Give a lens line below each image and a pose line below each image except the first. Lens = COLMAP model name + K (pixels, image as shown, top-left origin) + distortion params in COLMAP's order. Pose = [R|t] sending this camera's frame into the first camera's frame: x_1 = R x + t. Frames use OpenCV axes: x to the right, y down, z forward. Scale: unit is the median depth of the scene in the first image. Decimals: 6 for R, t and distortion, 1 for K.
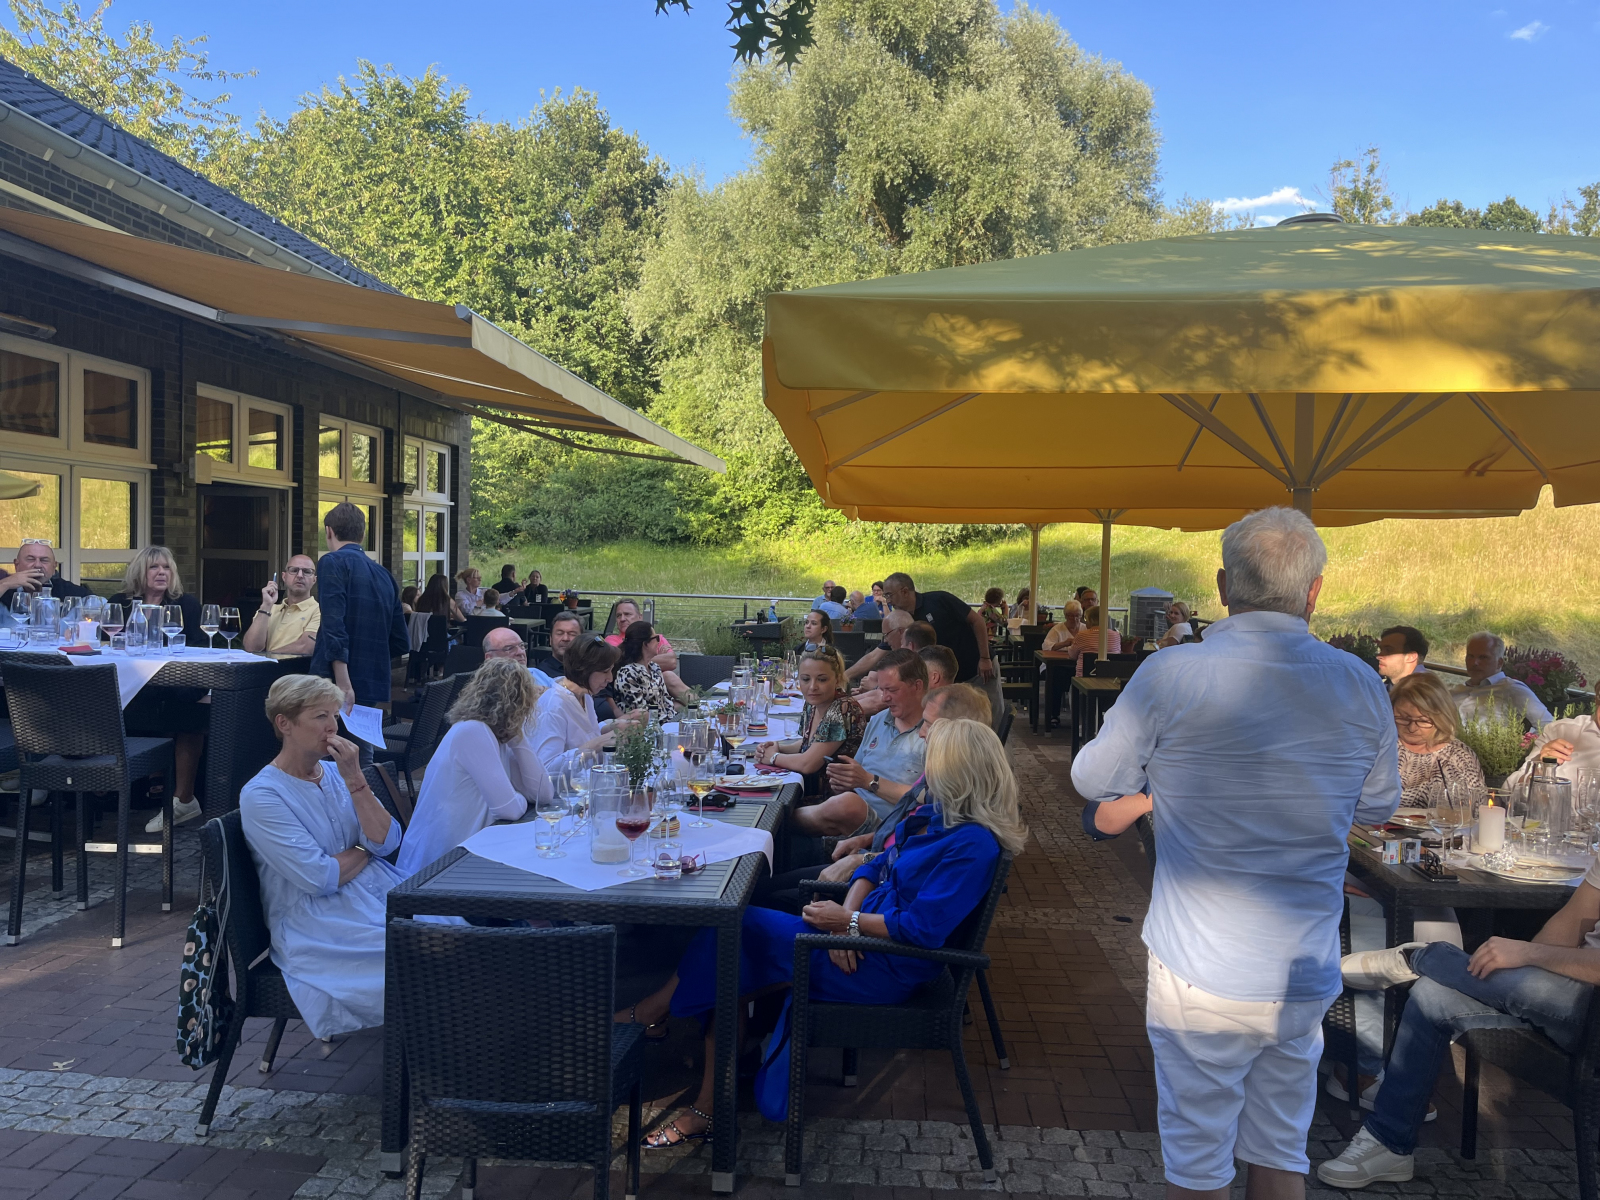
lens RADIAL K [[1199.4, 0, 800.0], [0, 1199.4, 600.0], [0, 0, 1]] dist [0.065056, -0.093012]
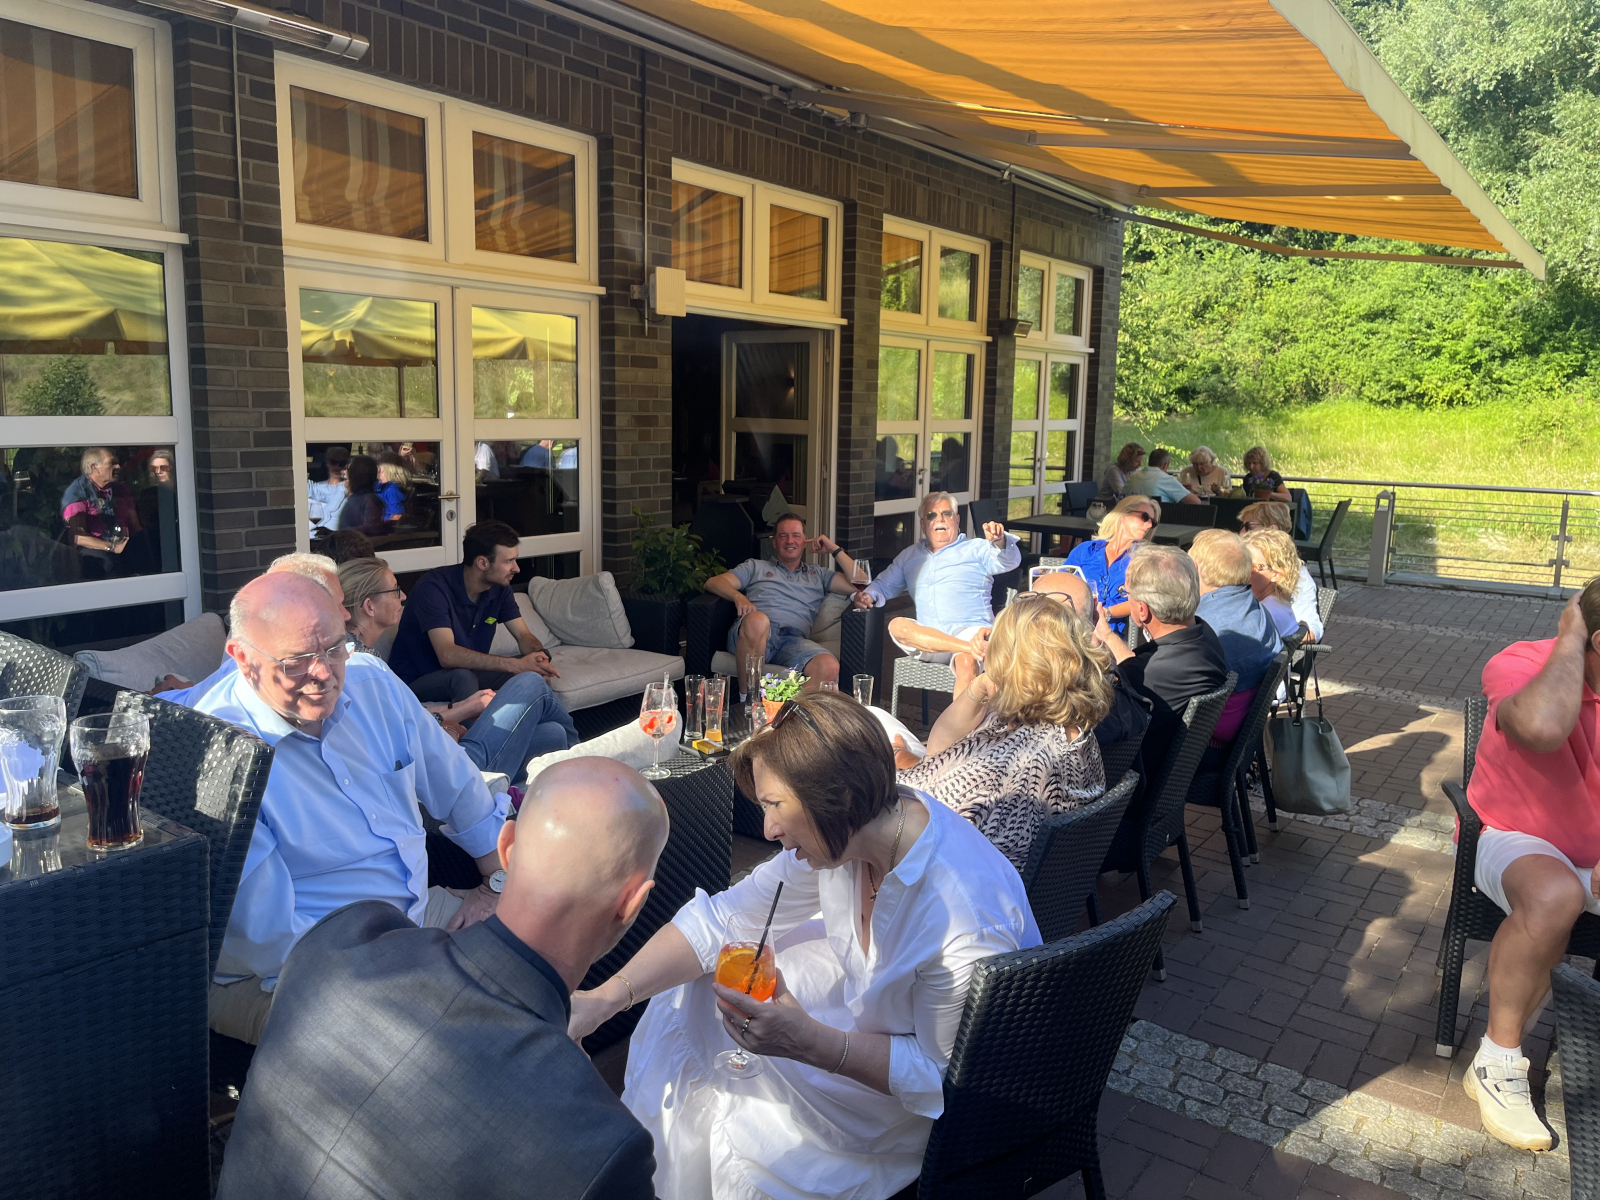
lens RADIAL K [[1198.6, 0, 799.7], [0, 1198.6, 557.6], [0, 0, 1]] dist [0.081533, -0.123544]
pose [[0.853096, 0.054203, -0.518931, -0.031483], [-0.014728, 0.996695, 0.079894, -0.006547], [0.521546, -0.060515, 0.851075, 0.158677]]
